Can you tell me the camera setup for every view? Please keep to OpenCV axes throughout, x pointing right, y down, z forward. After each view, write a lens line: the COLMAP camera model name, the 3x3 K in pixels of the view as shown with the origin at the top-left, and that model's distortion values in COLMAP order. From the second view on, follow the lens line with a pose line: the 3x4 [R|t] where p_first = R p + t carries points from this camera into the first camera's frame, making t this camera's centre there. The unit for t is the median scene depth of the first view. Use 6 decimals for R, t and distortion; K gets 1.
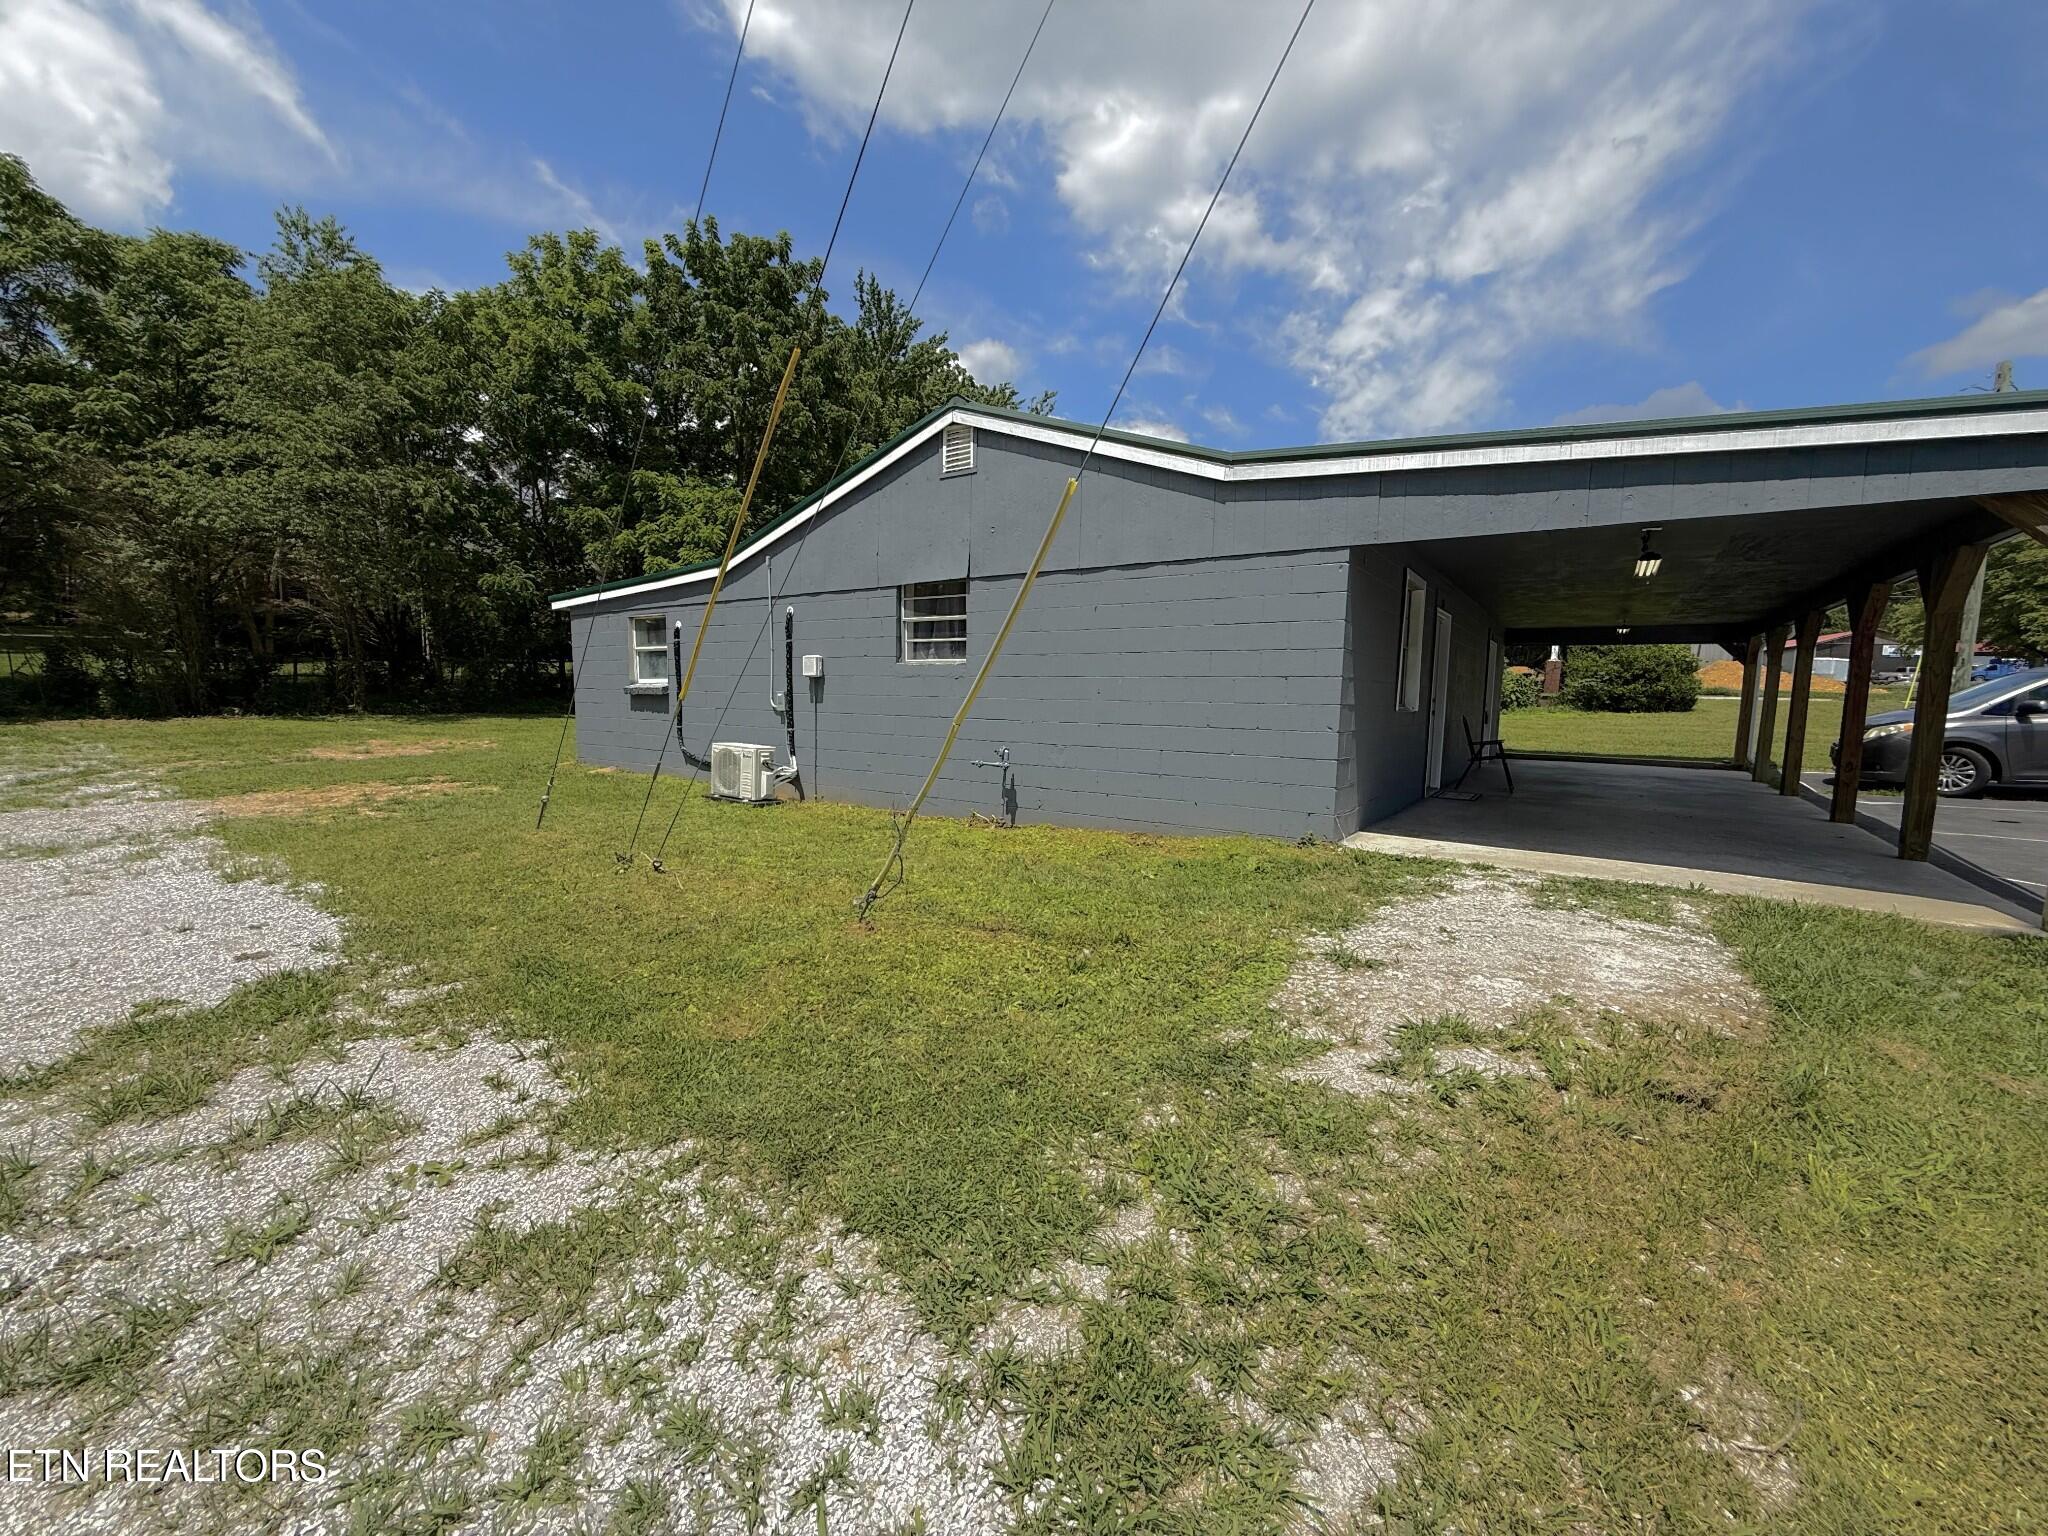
lens RADIAL K [[813.9, 0, 1020.5], [0, 813.9, 767.2], [0, 0, 1]] dist [0.001353, -0.000447]
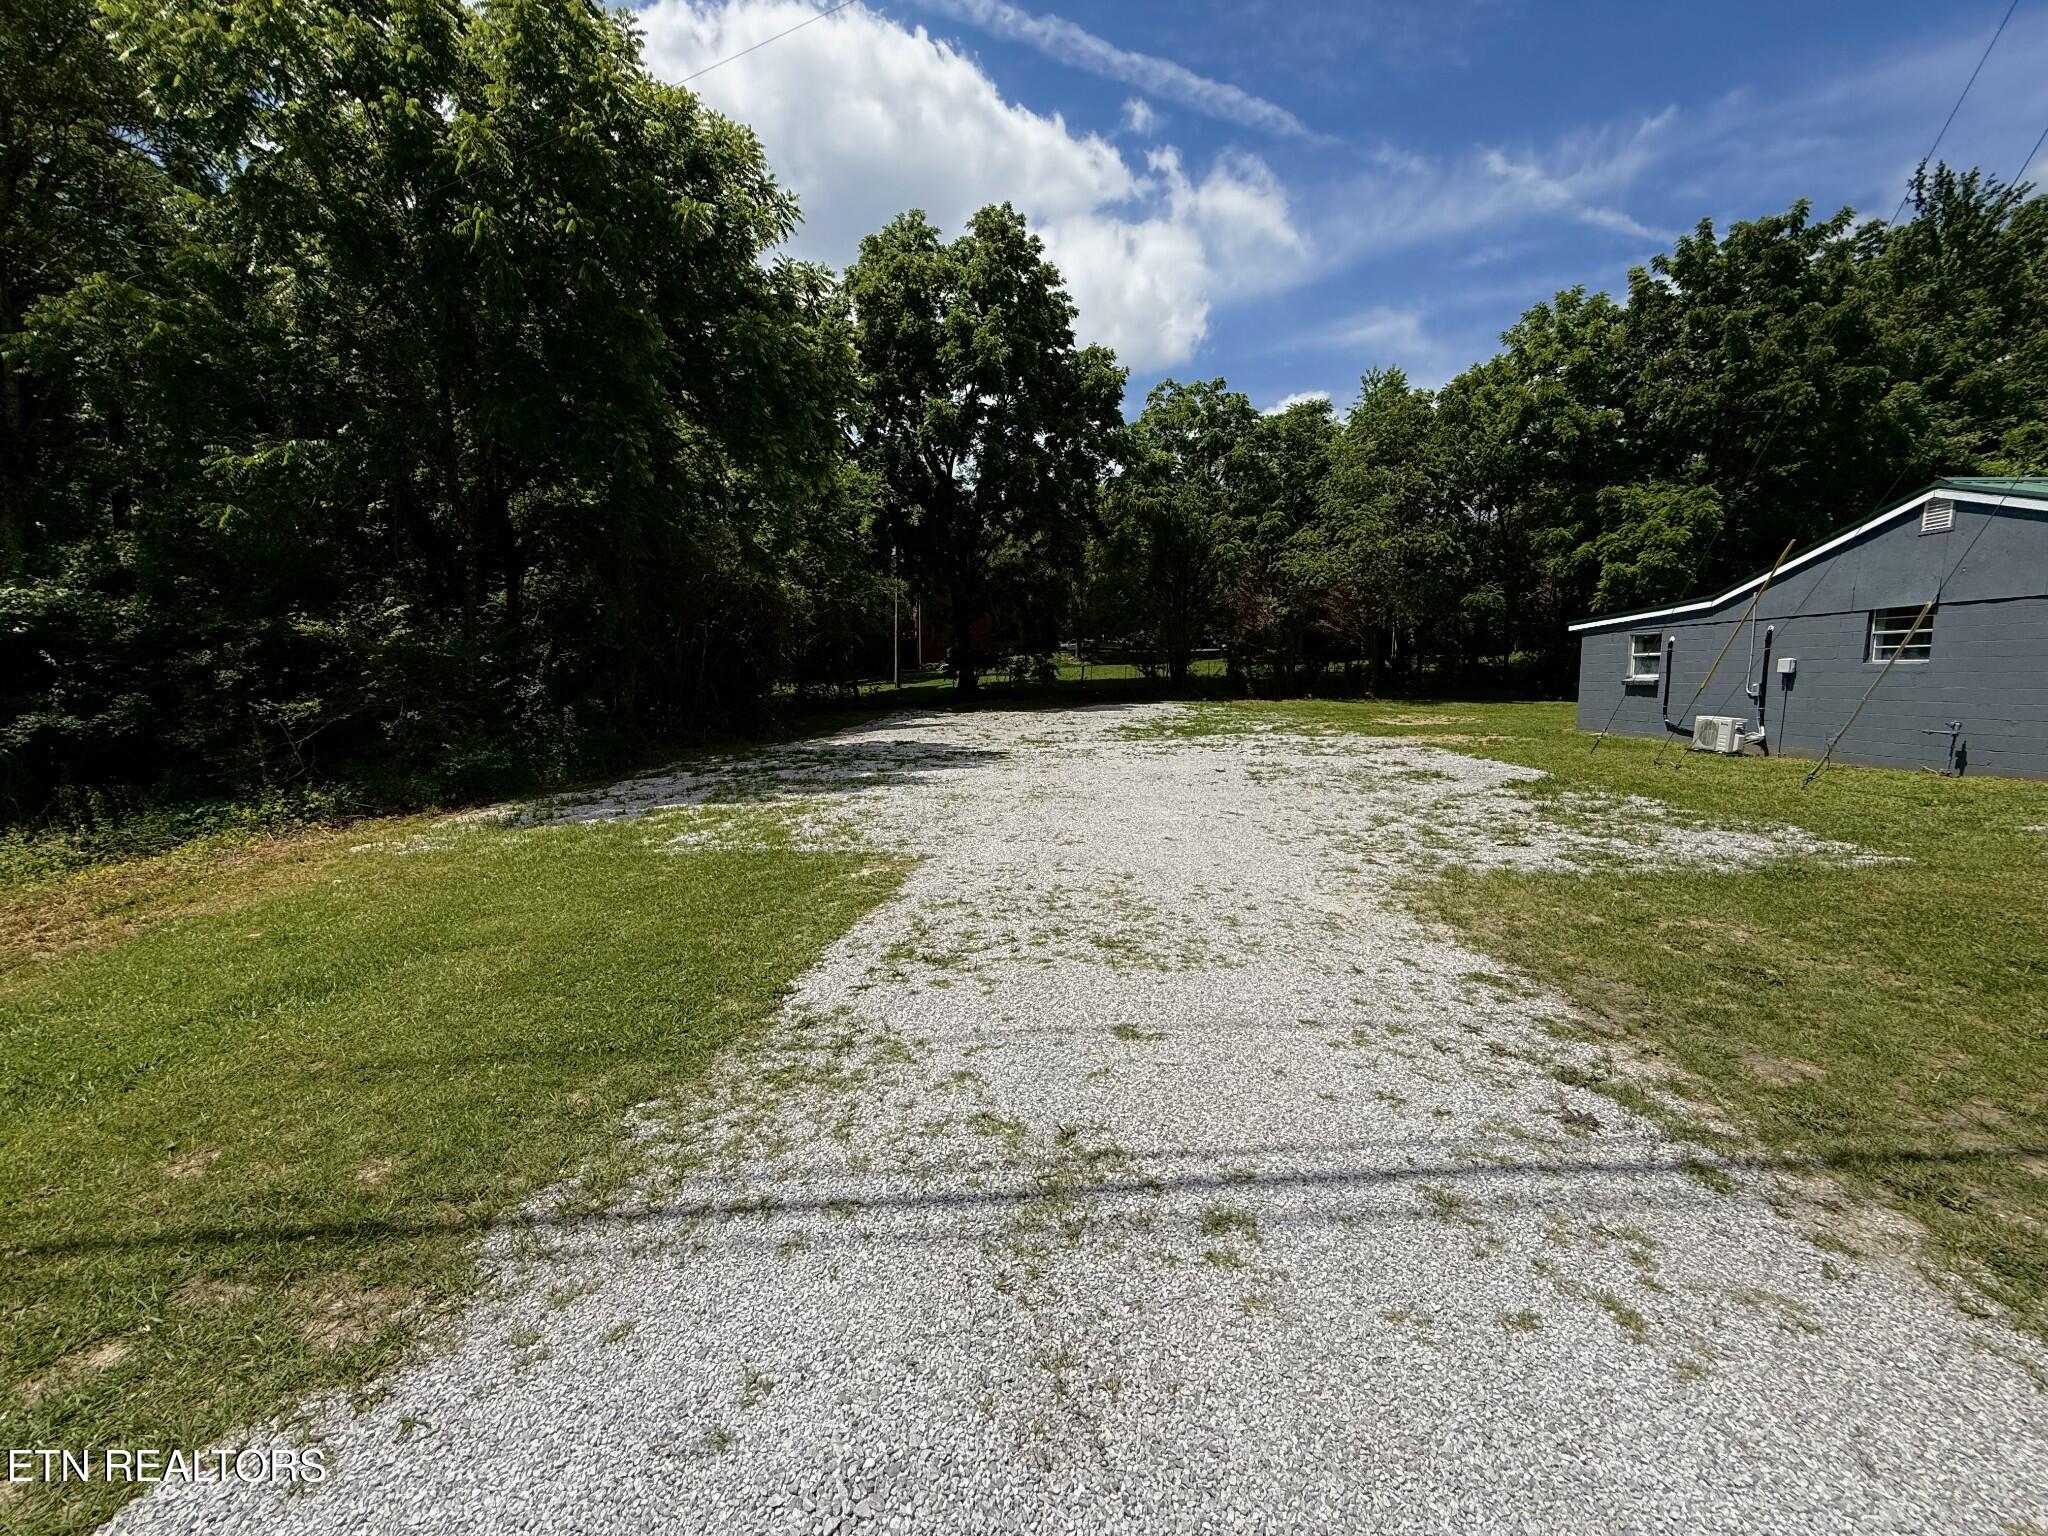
lens RADIAL K [[811.2, 0, 1024.0], [0, 811.2, 768.0], [0, 0, 1]] dist [0.001813, -0.000674]
pose [[0.542861, 0.080600, -0.835946, 0.073910], [-0.069146, 0.996294, 0.051157, 0.024904], [0.836971, 0.030031, 0.546422, -0.294554]]
